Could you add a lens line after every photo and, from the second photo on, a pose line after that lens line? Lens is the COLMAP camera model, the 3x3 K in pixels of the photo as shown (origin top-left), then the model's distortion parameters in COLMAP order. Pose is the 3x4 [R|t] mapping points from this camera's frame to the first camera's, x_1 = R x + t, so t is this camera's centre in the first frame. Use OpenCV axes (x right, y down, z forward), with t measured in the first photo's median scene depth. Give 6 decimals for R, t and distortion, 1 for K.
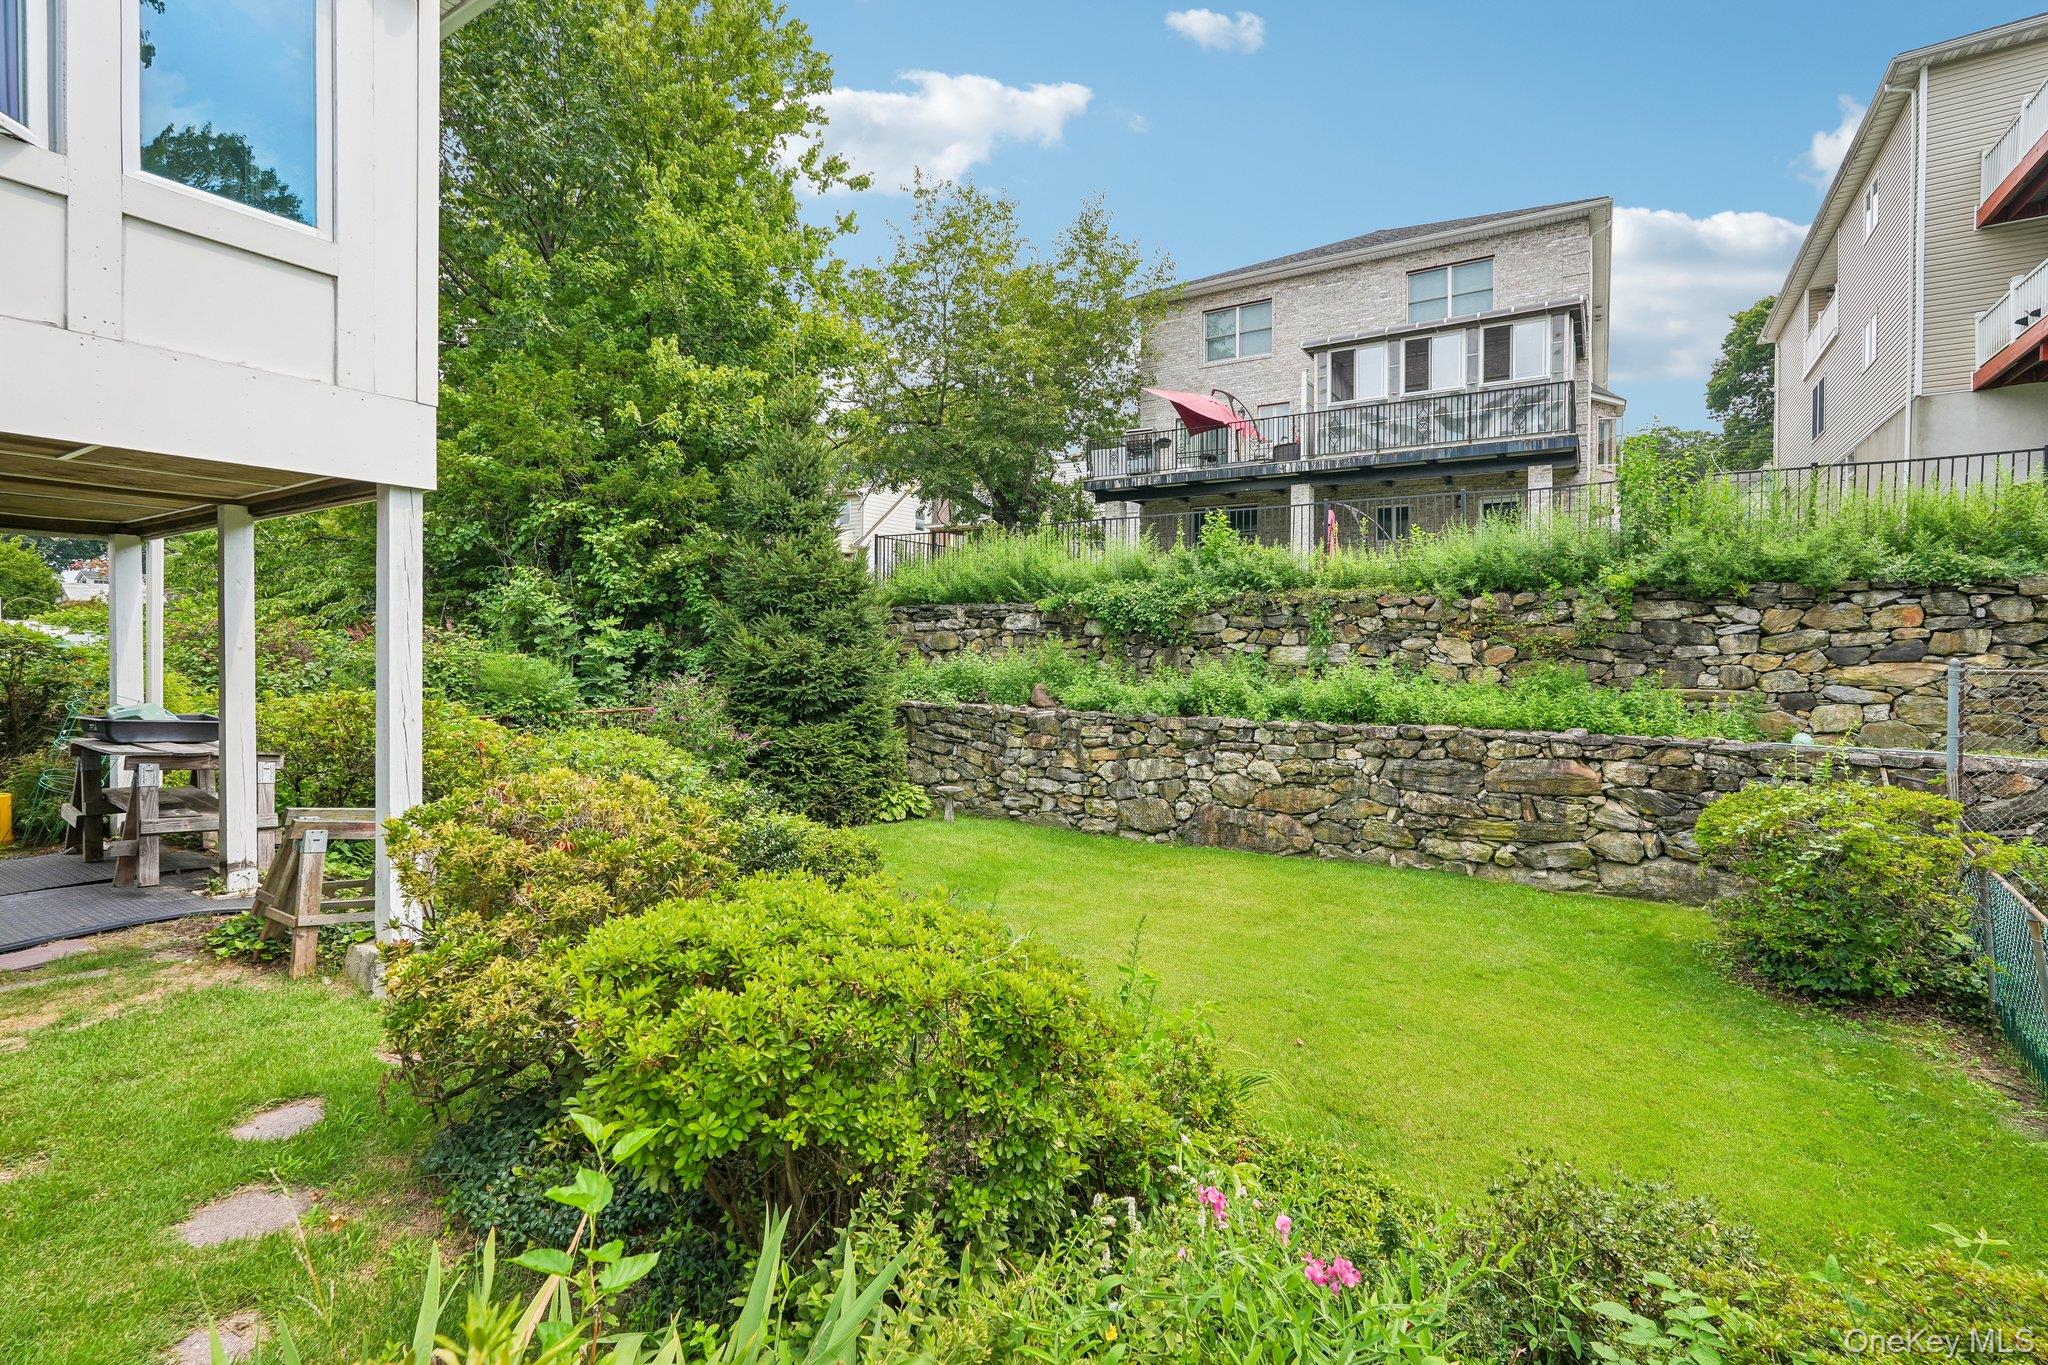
lens RADIAL K [[898.3, 0, 1033.5], [0, 898.3, 681.9], [0, 0, 1]] dist [-0.010692, 0.004109]
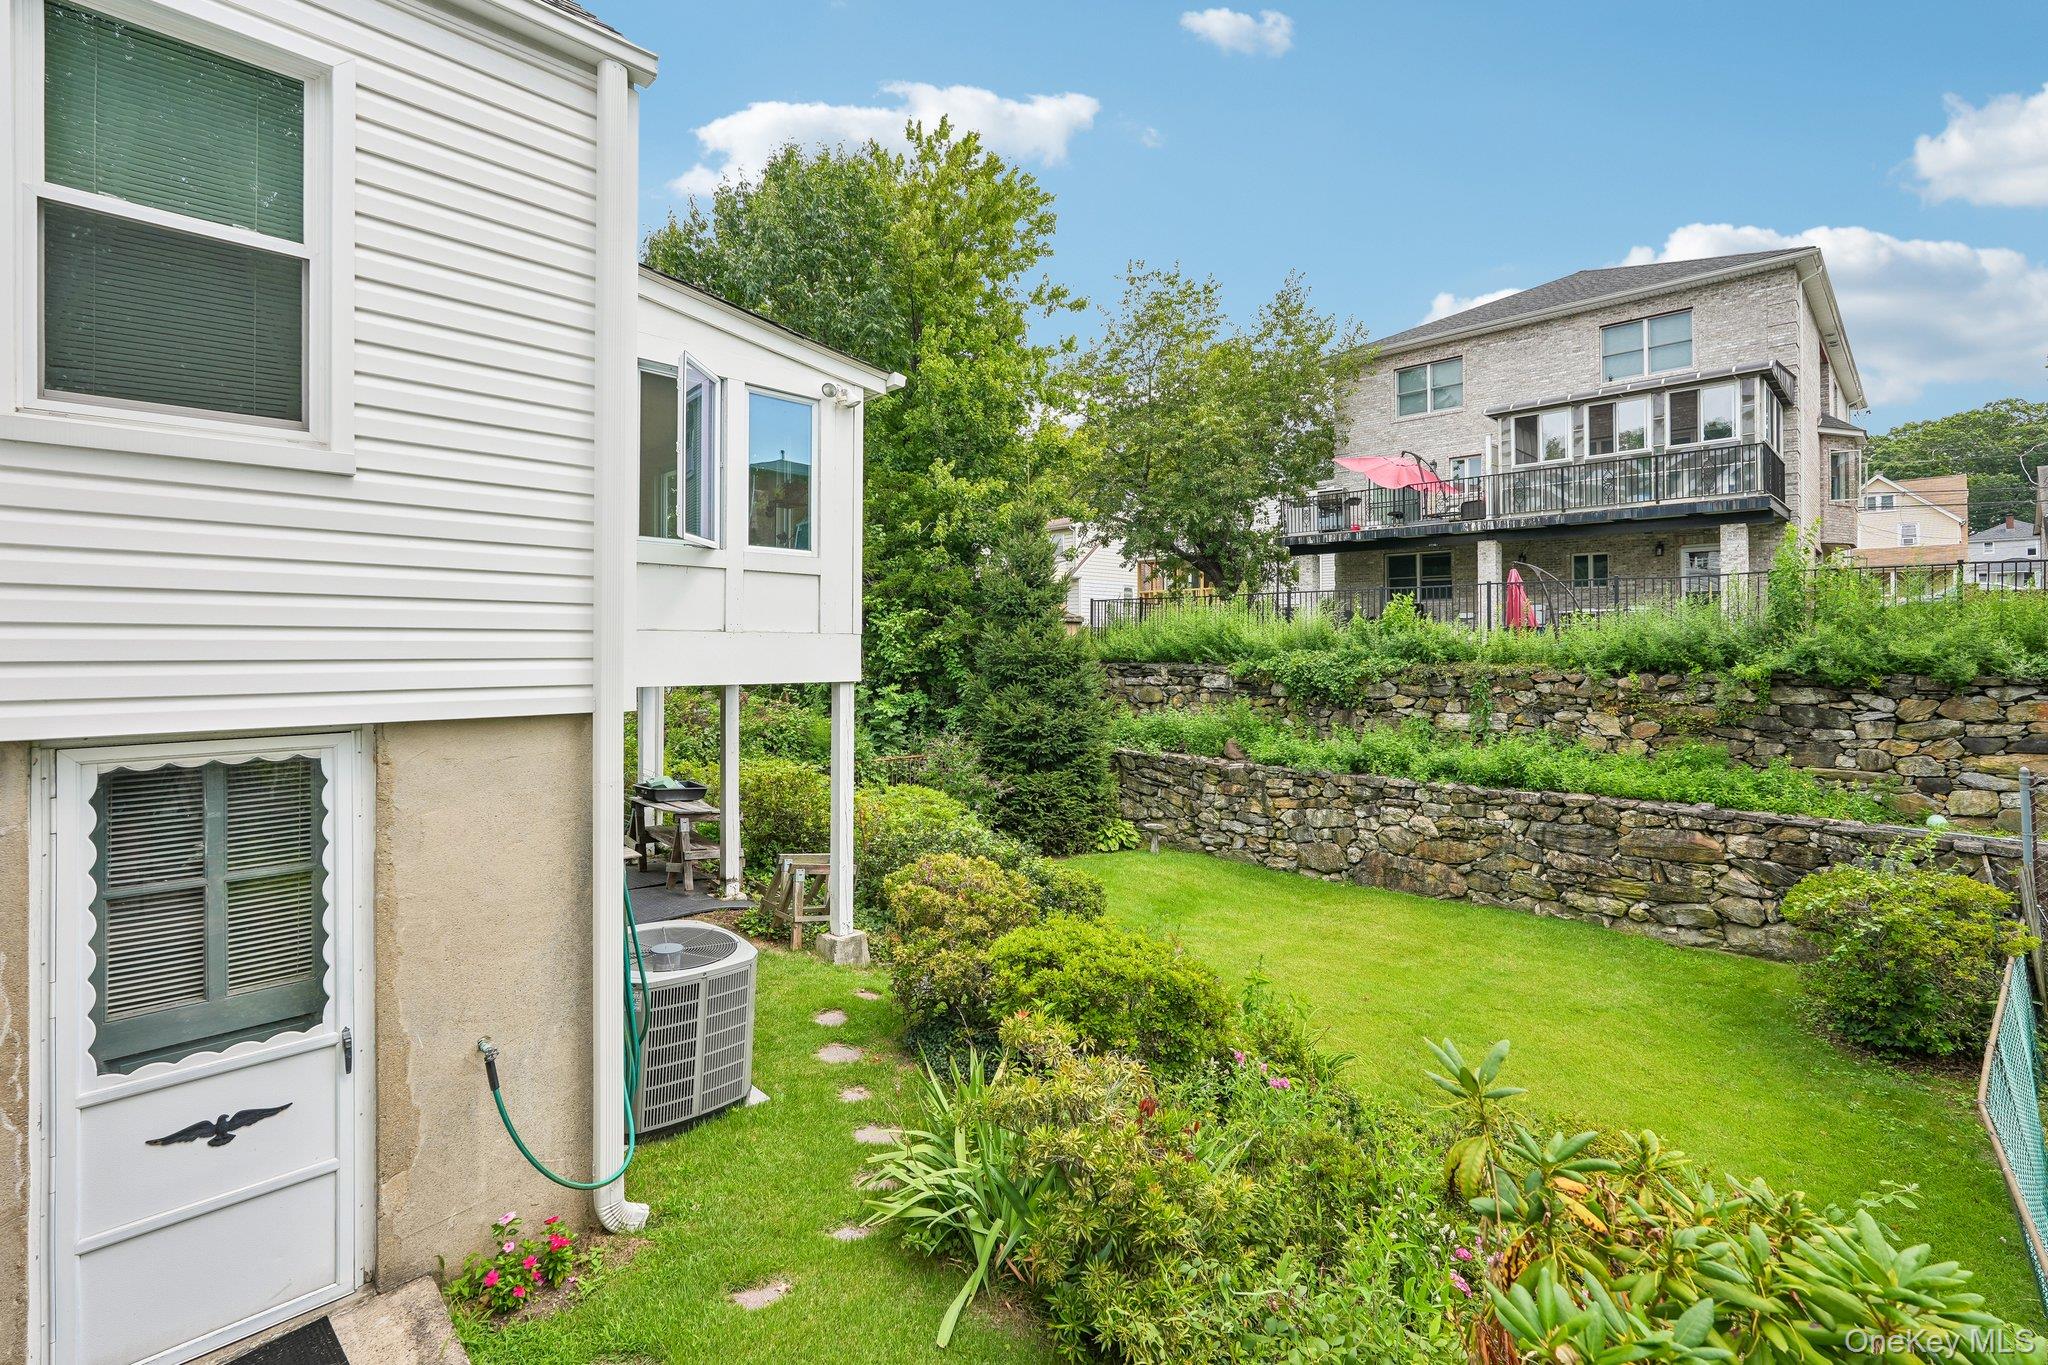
lens RADIAL K [[898.3, 0, 1030.5], [0, 898.3, 662.6], [0, 0, 1]] dist [-0.010692, 0.004109]
pose [[0.972585, -0.005826, -0.232473, 0.032511], [-0.001127, 0.999556, -0.029766, -0.081084], [0.232543, 0.029212, 0.972147, -0.274404]]
